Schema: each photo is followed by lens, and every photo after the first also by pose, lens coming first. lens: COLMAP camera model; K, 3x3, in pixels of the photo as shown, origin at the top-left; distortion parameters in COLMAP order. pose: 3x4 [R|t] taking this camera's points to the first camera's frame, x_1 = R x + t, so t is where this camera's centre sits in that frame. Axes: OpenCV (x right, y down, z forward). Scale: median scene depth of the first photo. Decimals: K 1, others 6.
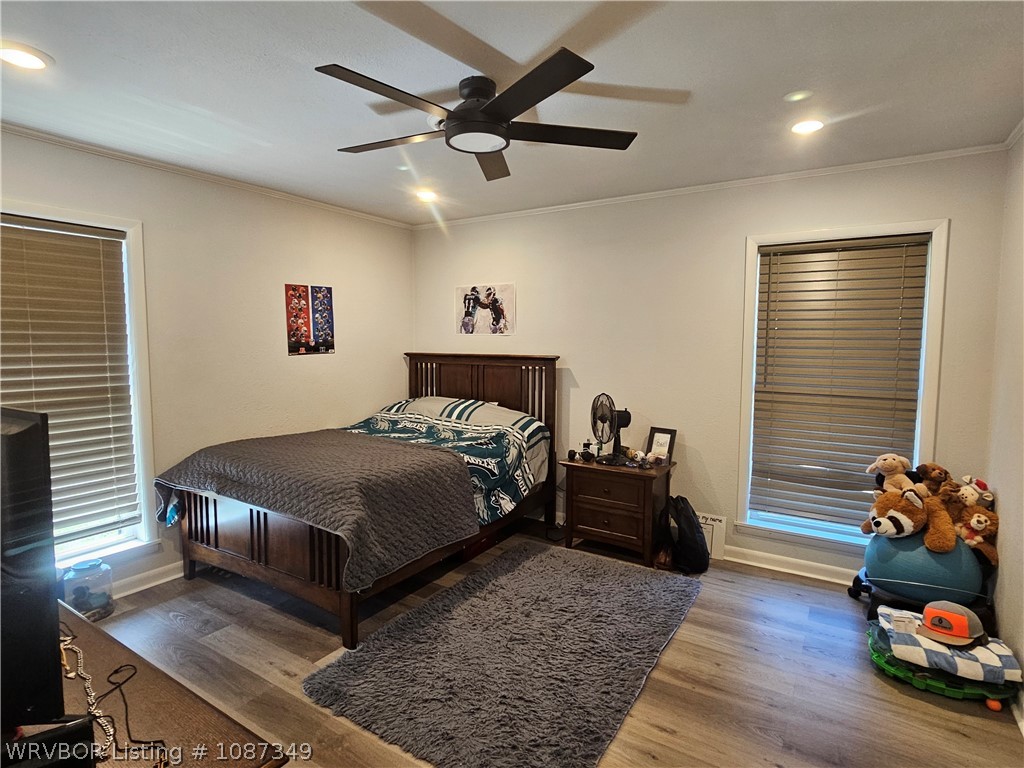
lens RADIAL K [[536.1, 0, 518.4], [0, 536.1, 379.9], [0, 0, 1]] dist [-0.002565, 0.000589]
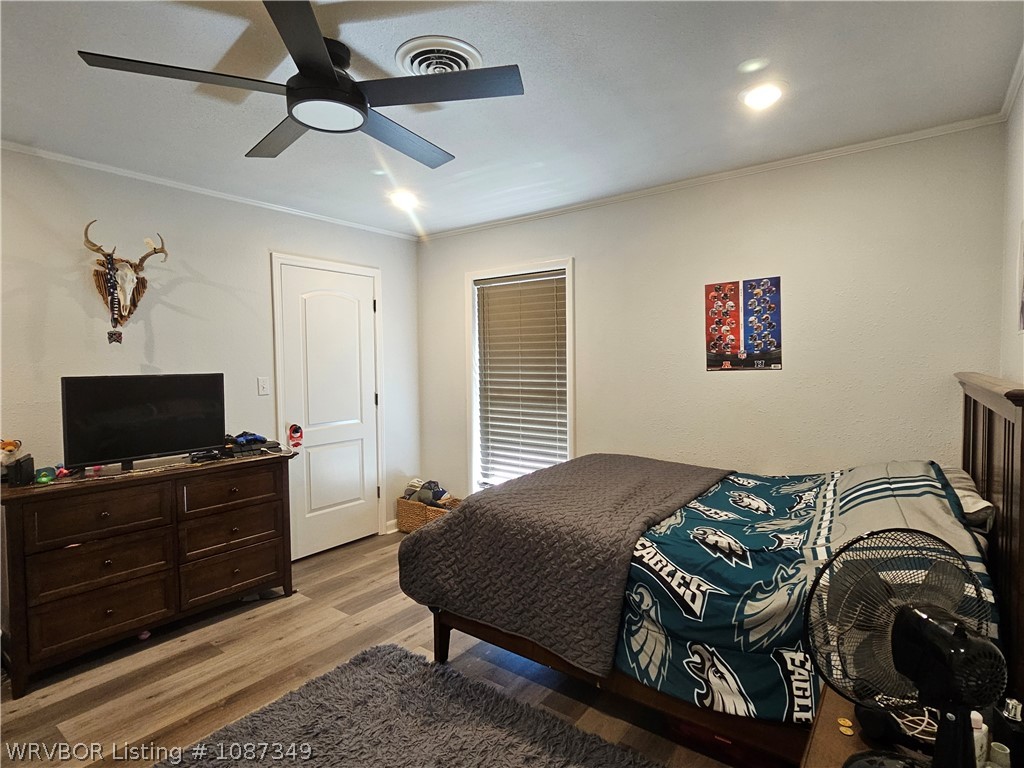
lens RADIAL K [[536.1, 0, 518.4], [0, 536.1, 379.9], [0, 0, 1]] dist [-0.002565, 0.000589]
pose [[-0.081525, 0.038227, -0.995938, 0.417490], [-0.063232, 0.997053, 0.043446, -0.048563], [0.994663, 0.066517, -0.078868, 0.770789]]
